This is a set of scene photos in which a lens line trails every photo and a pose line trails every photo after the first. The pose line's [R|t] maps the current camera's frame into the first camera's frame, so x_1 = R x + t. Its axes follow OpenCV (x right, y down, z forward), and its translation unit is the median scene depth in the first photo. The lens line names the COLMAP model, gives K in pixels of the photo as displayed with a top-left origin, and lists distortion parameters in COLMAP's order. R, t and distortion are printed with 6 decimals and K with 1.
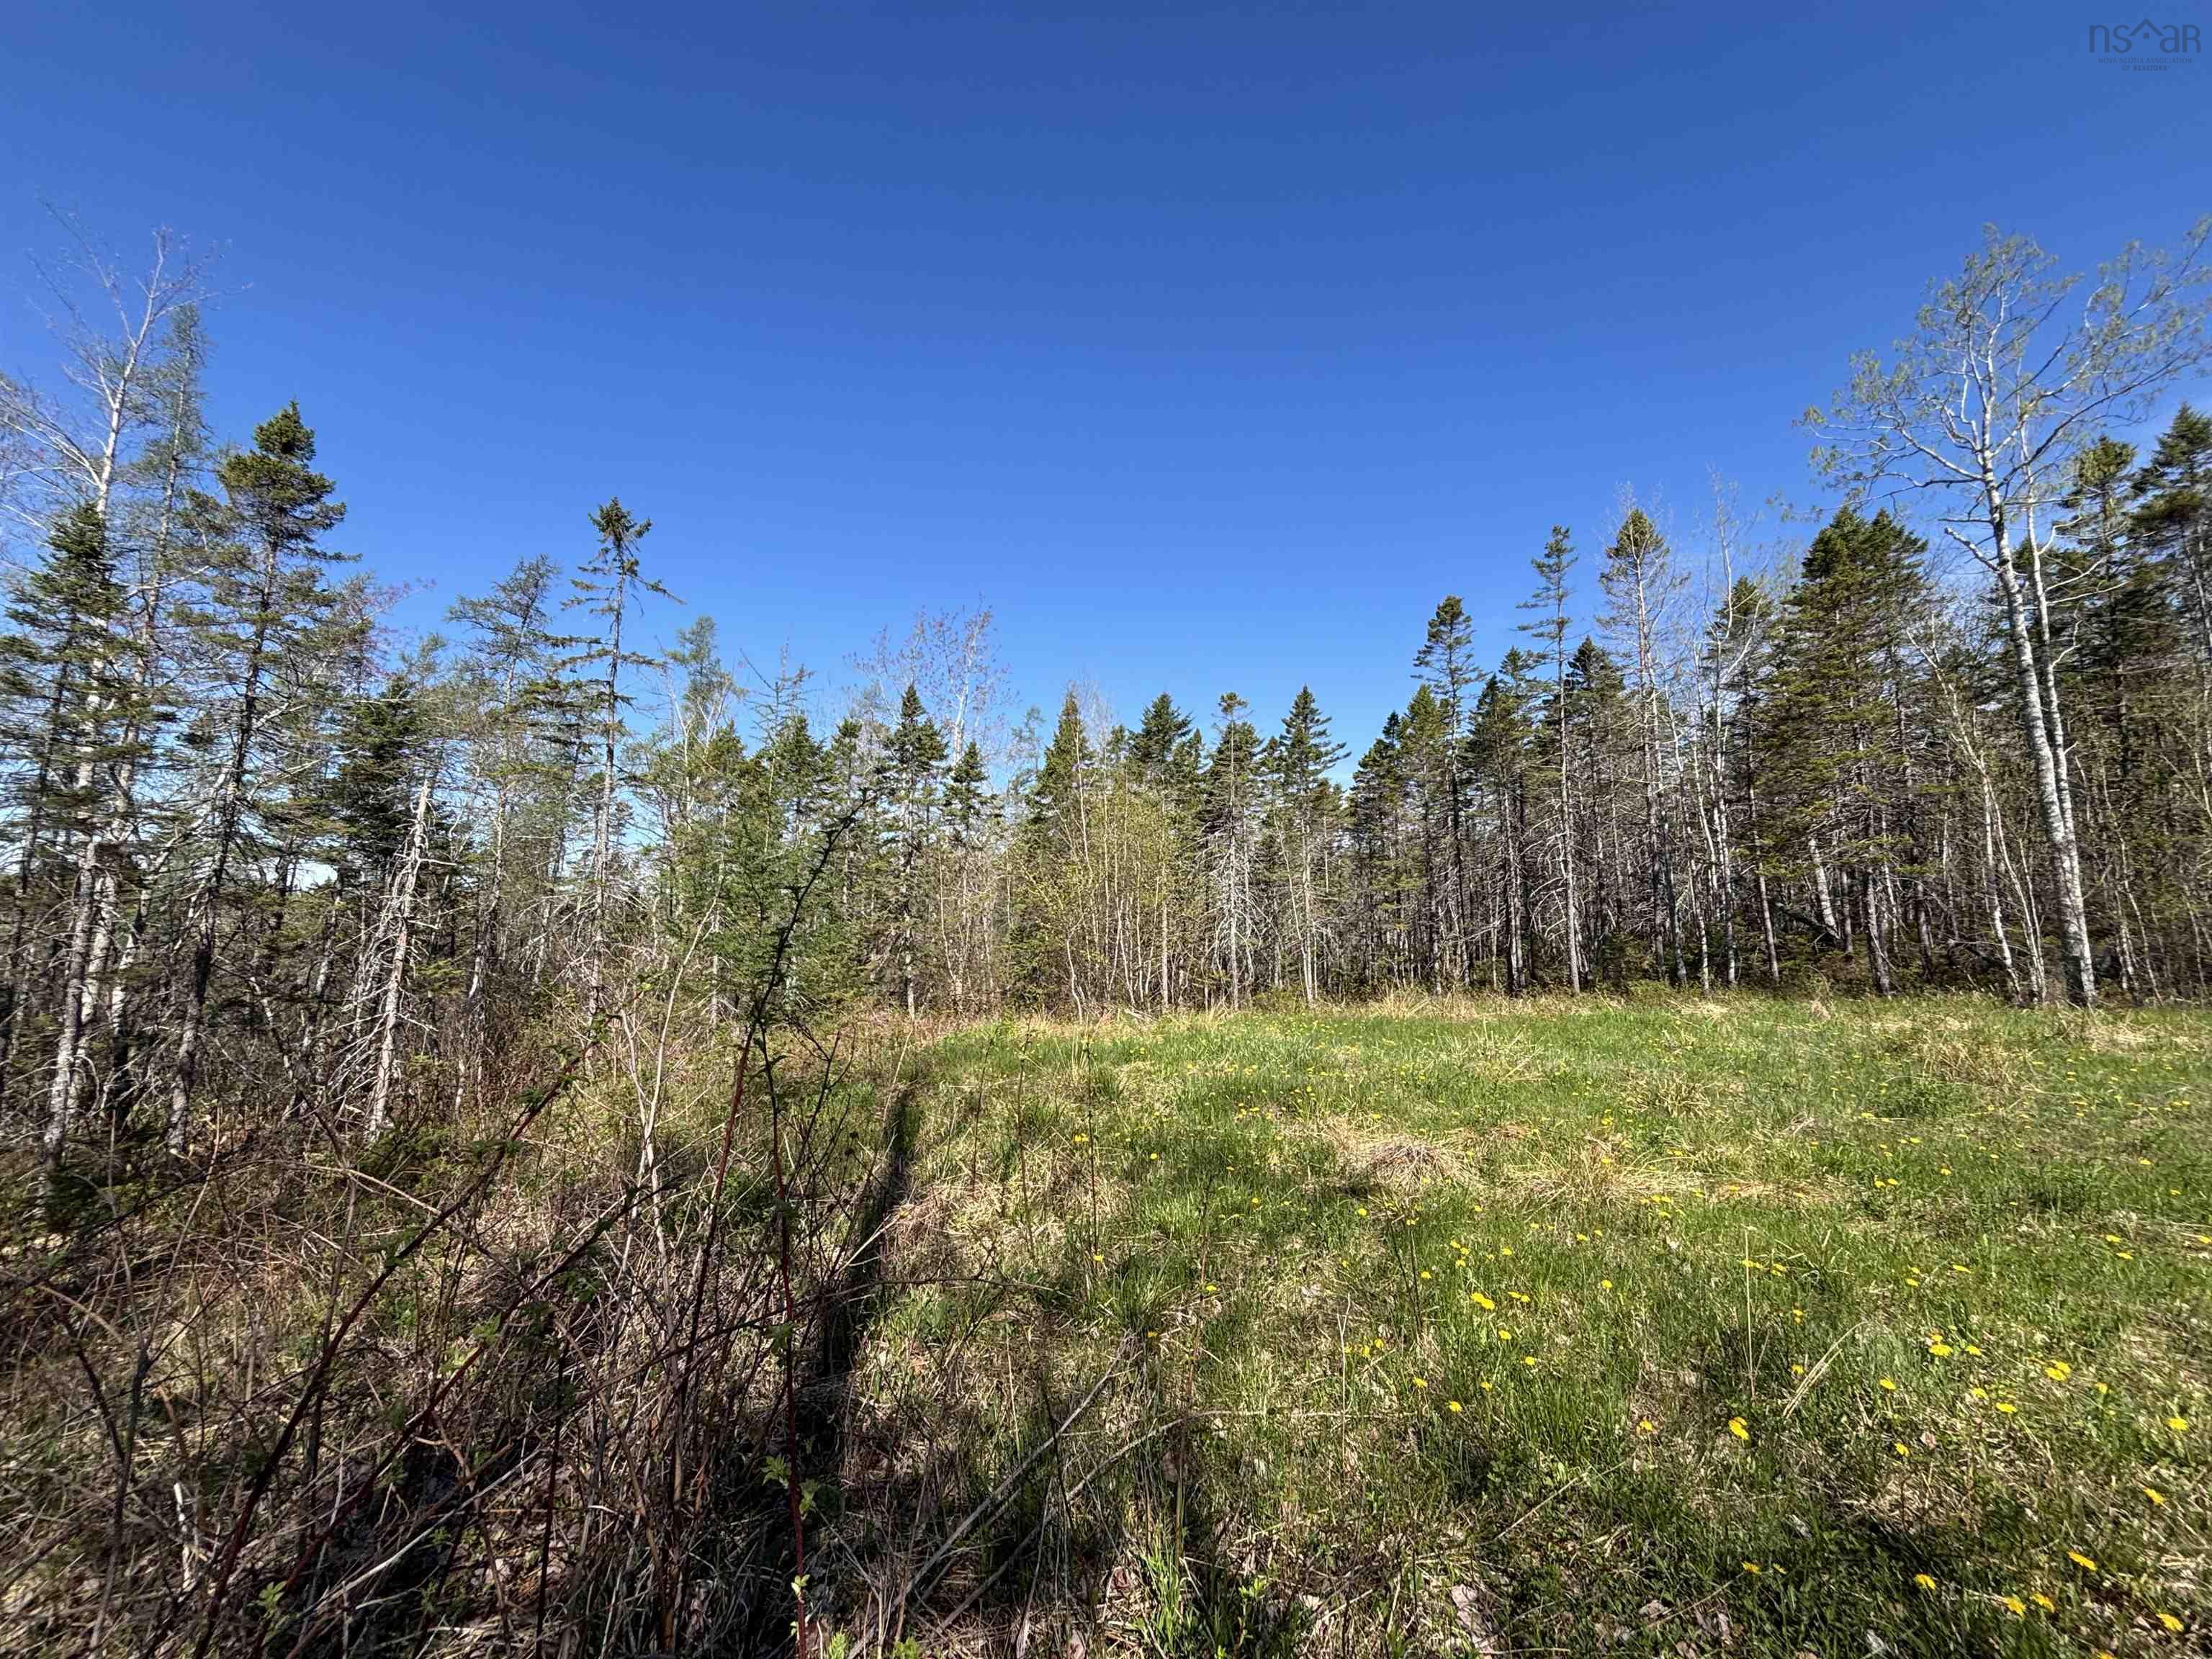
lens RADIAL K [[890.6, 0, 1104.2], [0, 890.6, 832.2], [0, 0, 1]] dist [0.001328, -0.000112]
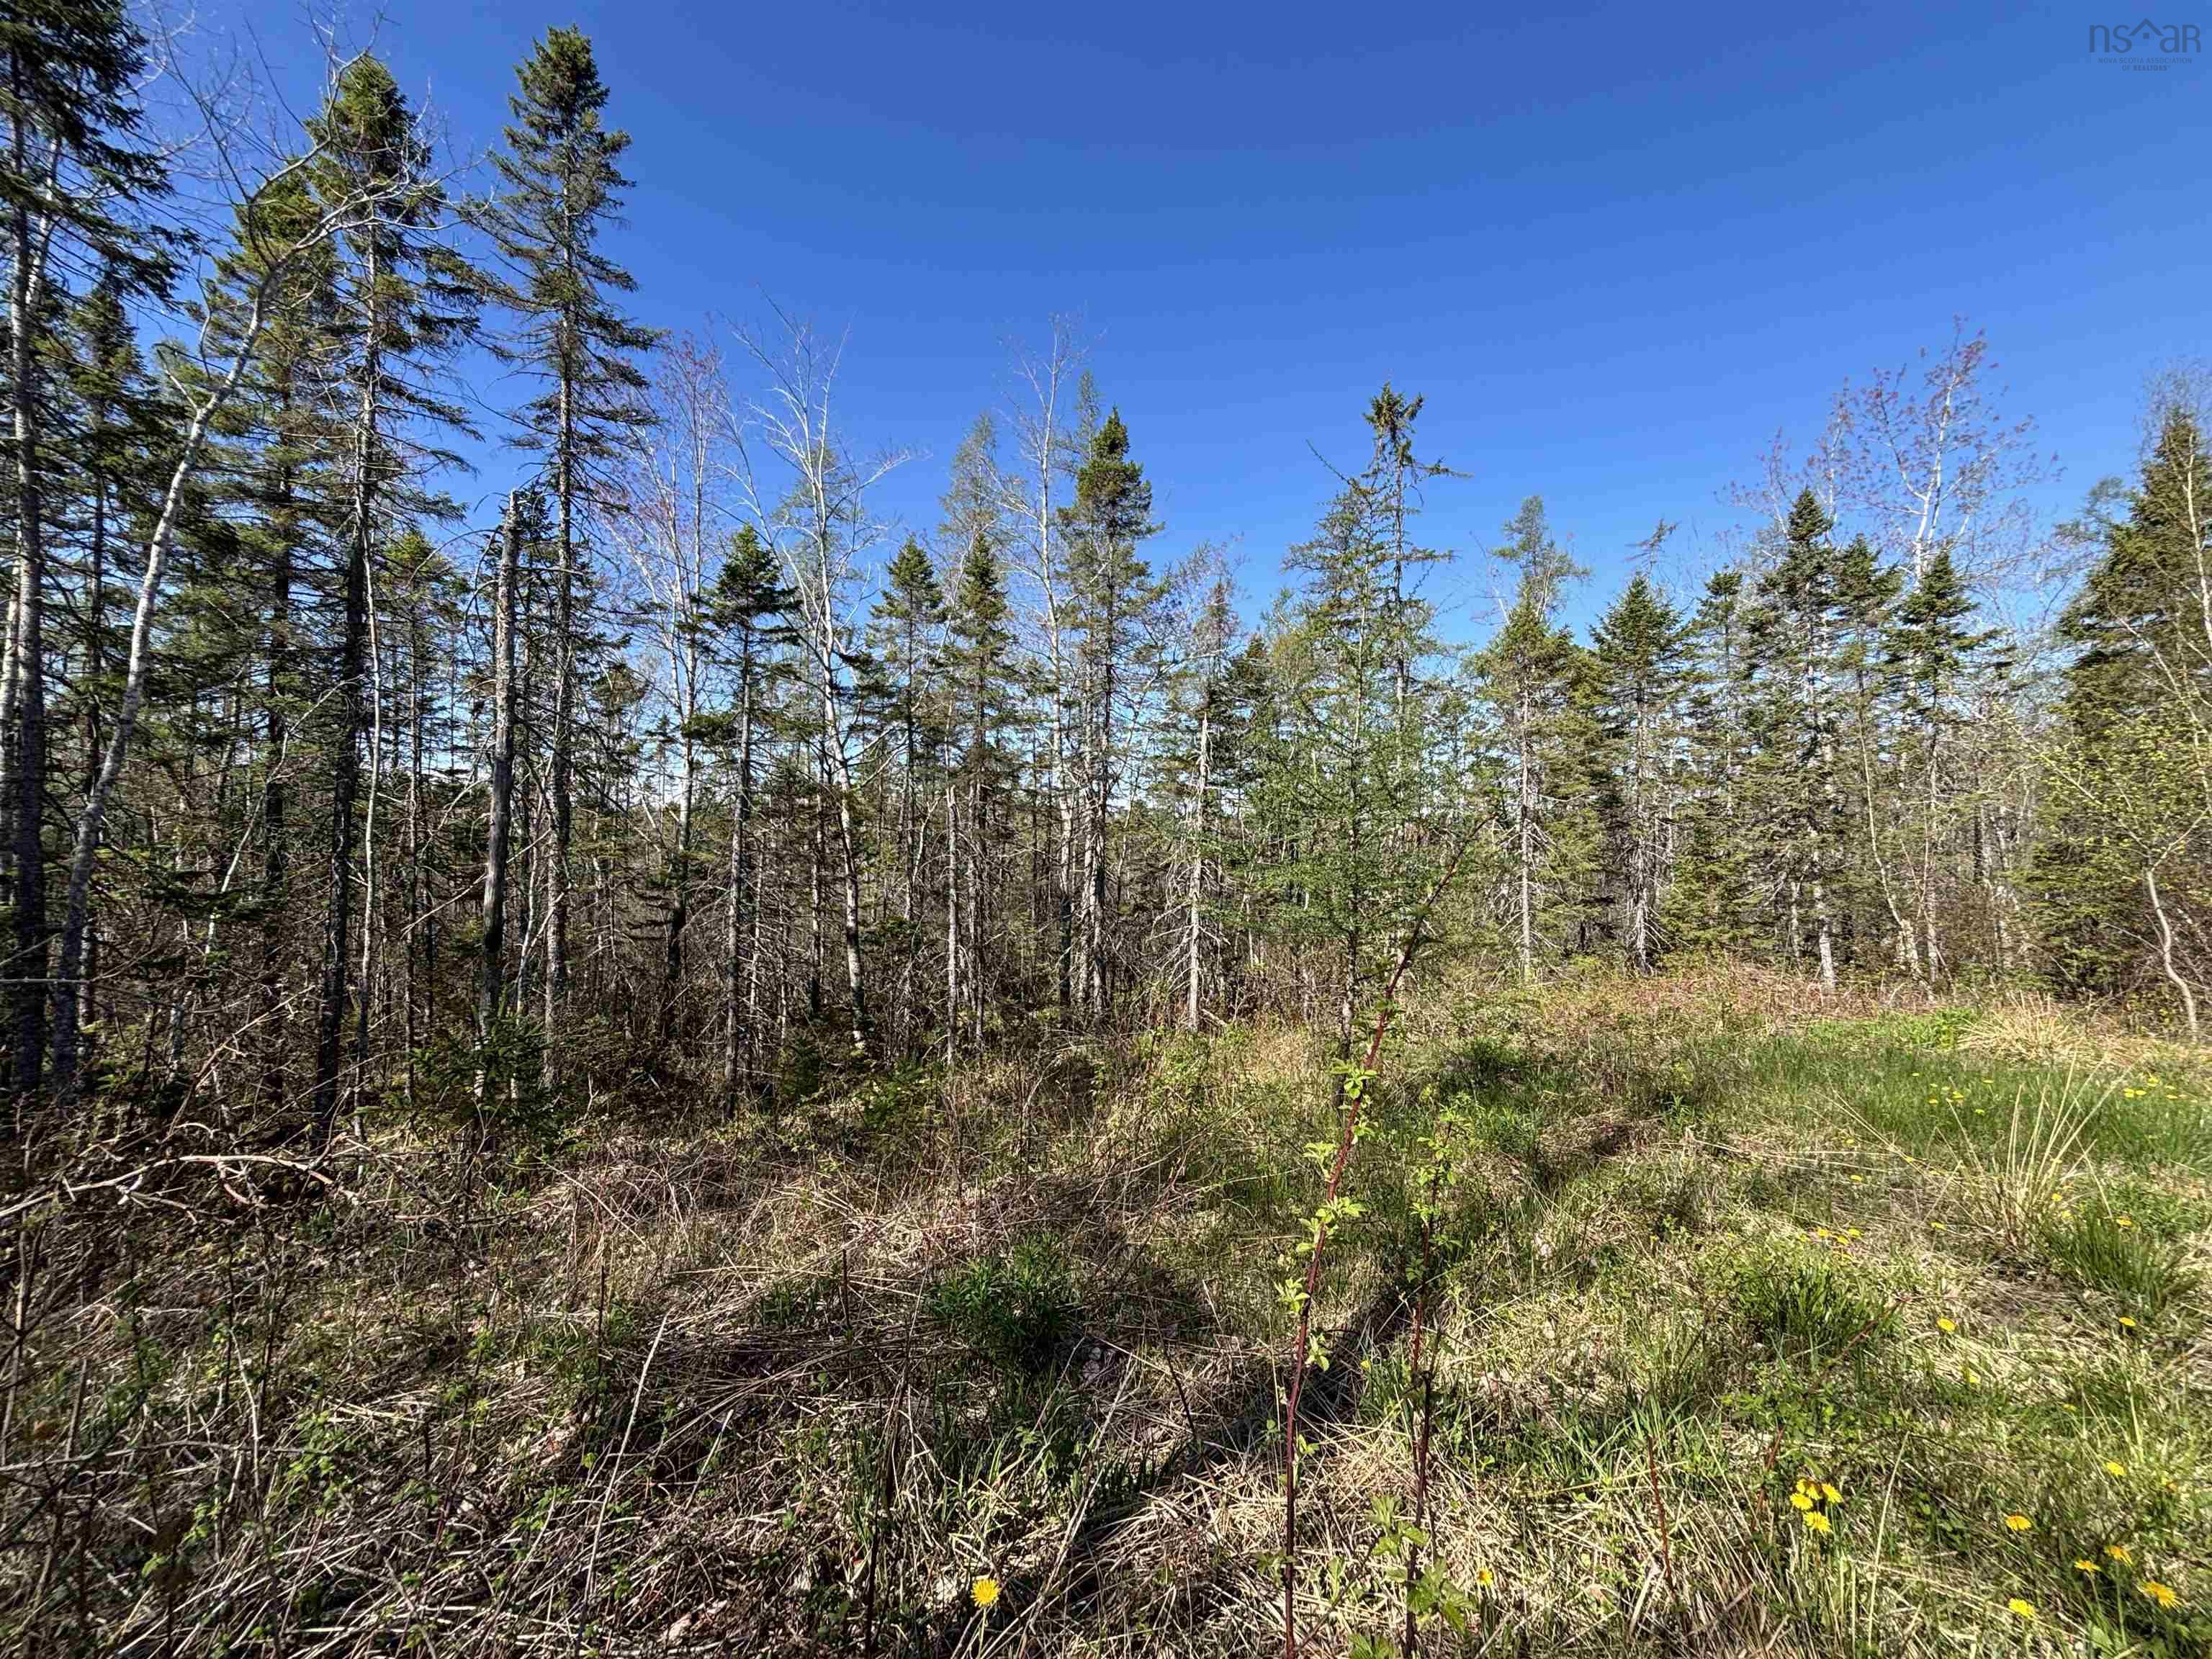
lens RADIAL K [[890.6, 0, 1098.0], [0, 890.6, 834.6], [0, 0, 1]] dist [0.001328, -0.000112]
pose [[0.578716, -0.015257, -0.815386, 0.026681], [0.089741, 0.994945, 0.045076, 0.020274], [0.810576, -0.099260, 0.577160, 0.182660]]
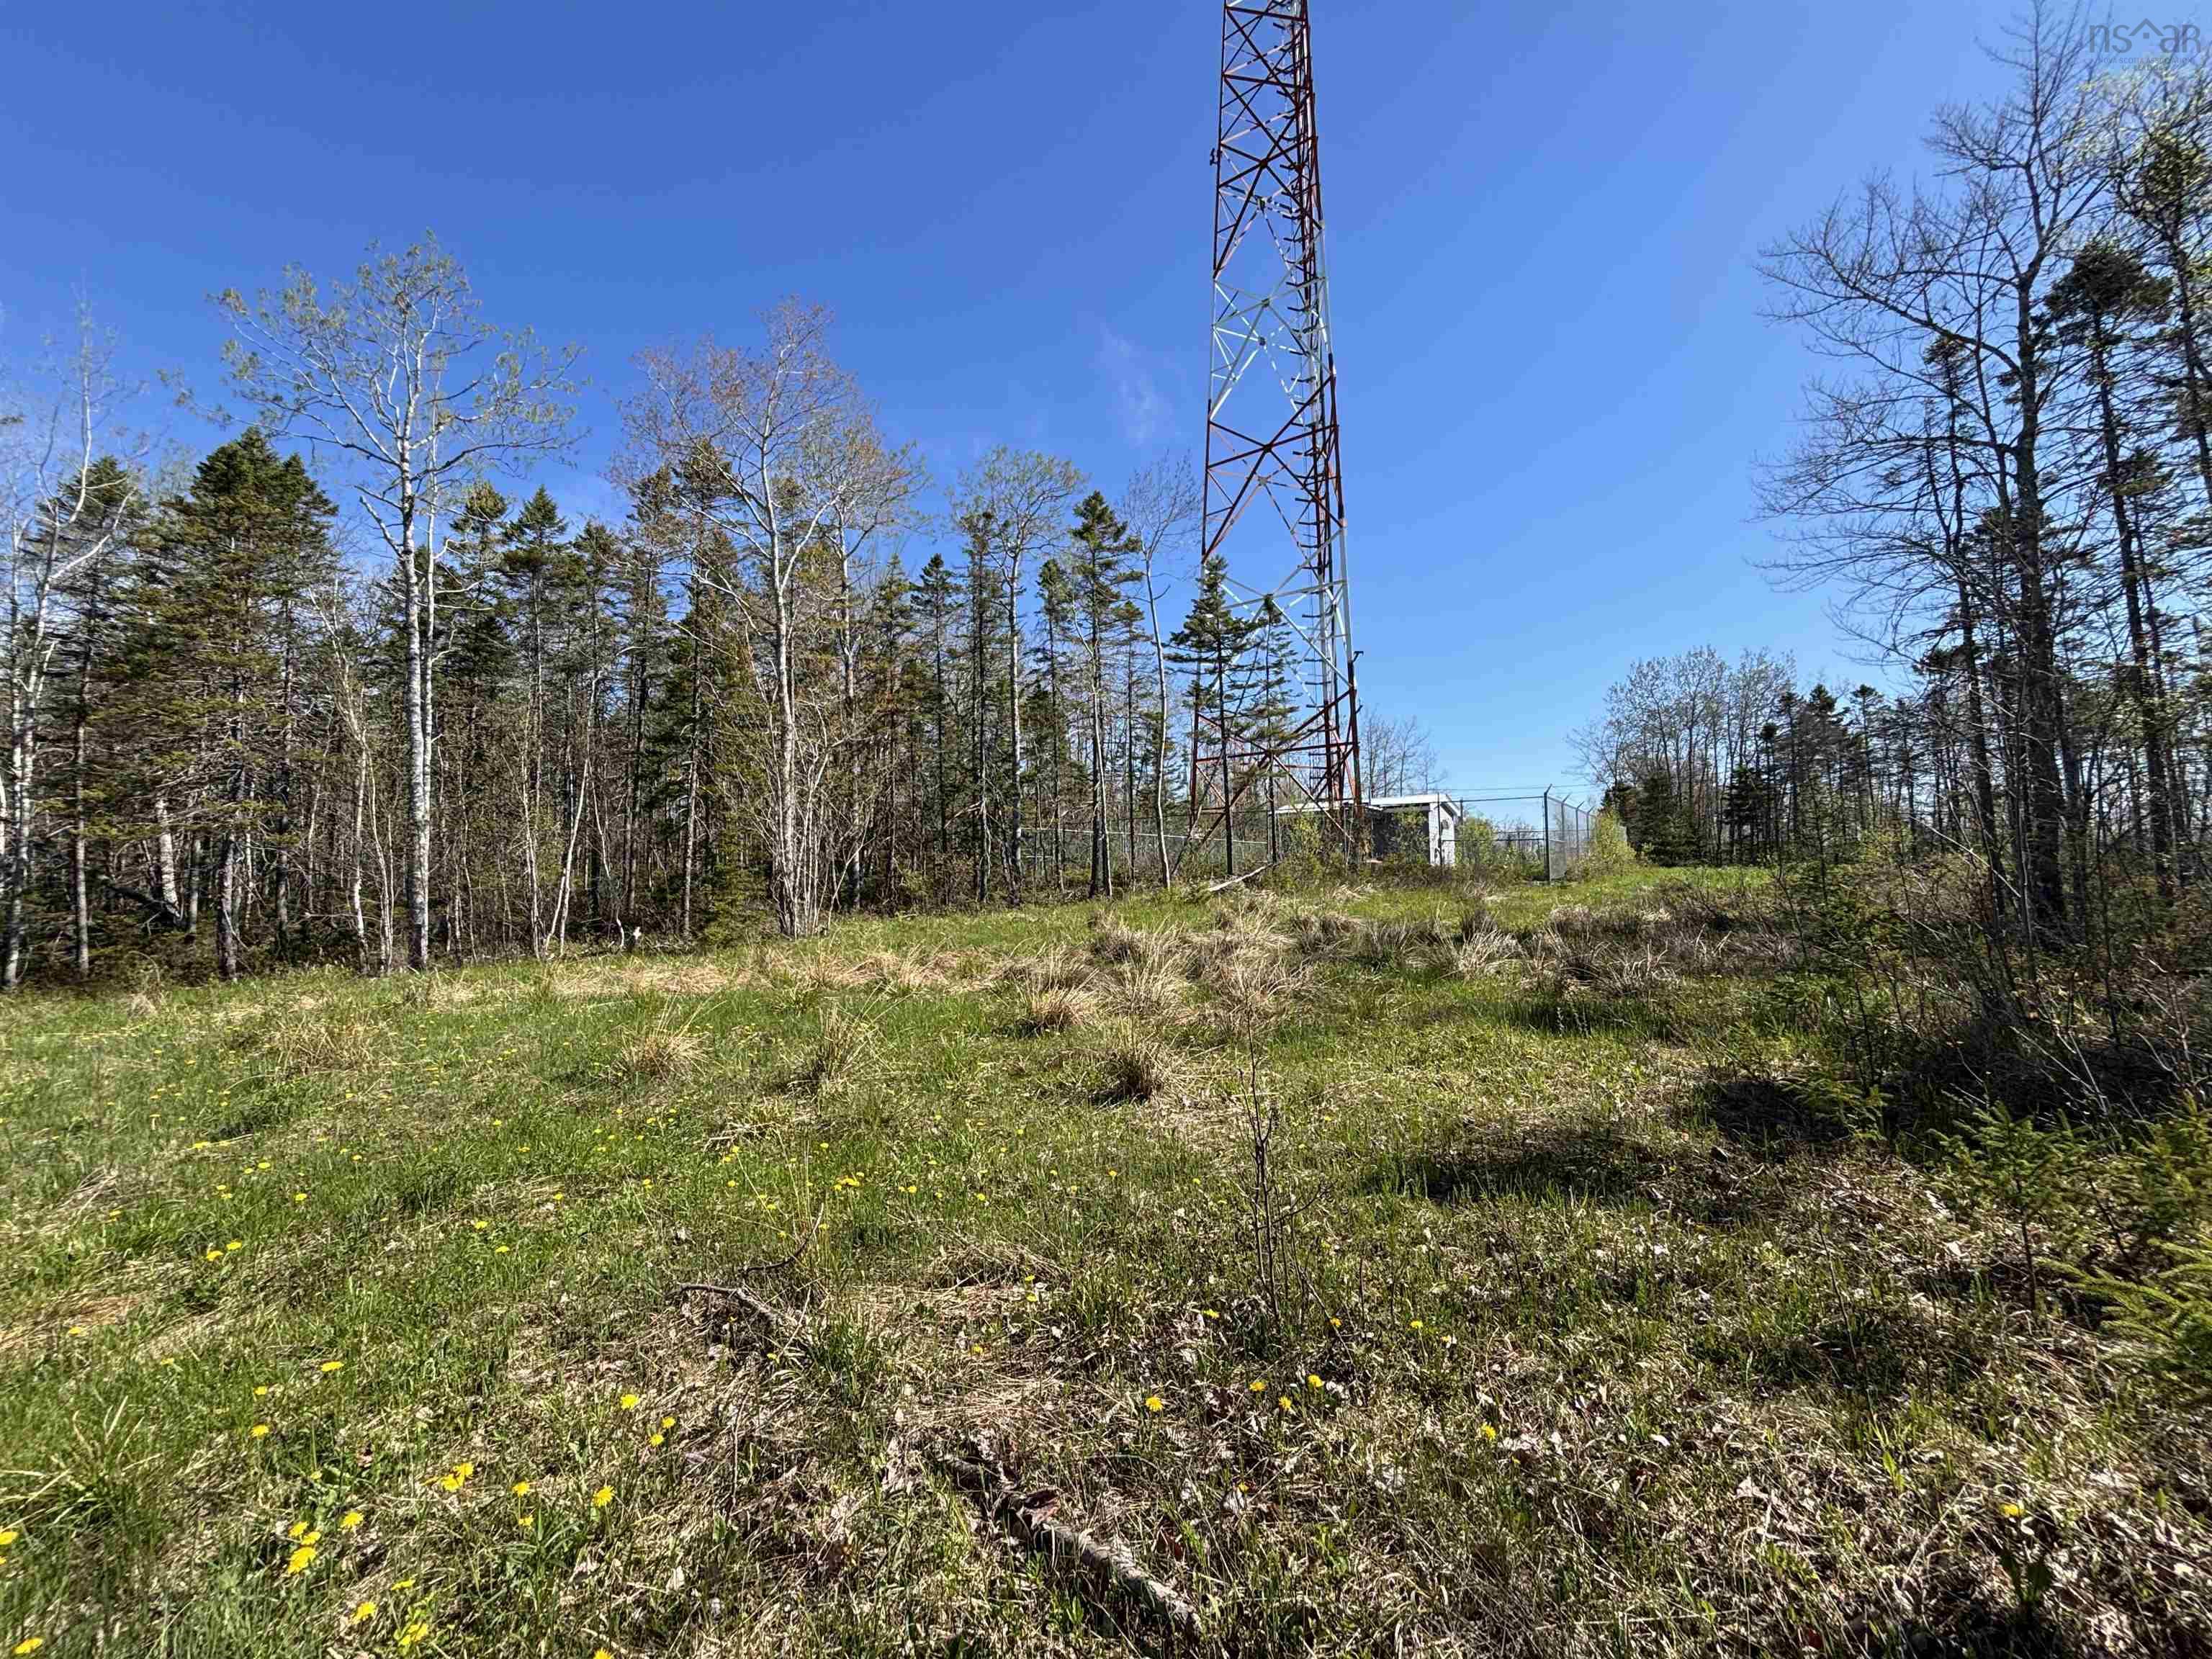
lens RADIAL K [[890.6, 0, 1101.2], [0, 890.6, 829.5], [0, 0, 1]] dist [0.001328, -0.000112]
pose [[0.083027, 0.061687, 0.994636, 0.049167], [-0.085713, 0.994826, -0.054544, 0.008459], [-0.992854, -0.080724, 0.087885, 0.064469]]
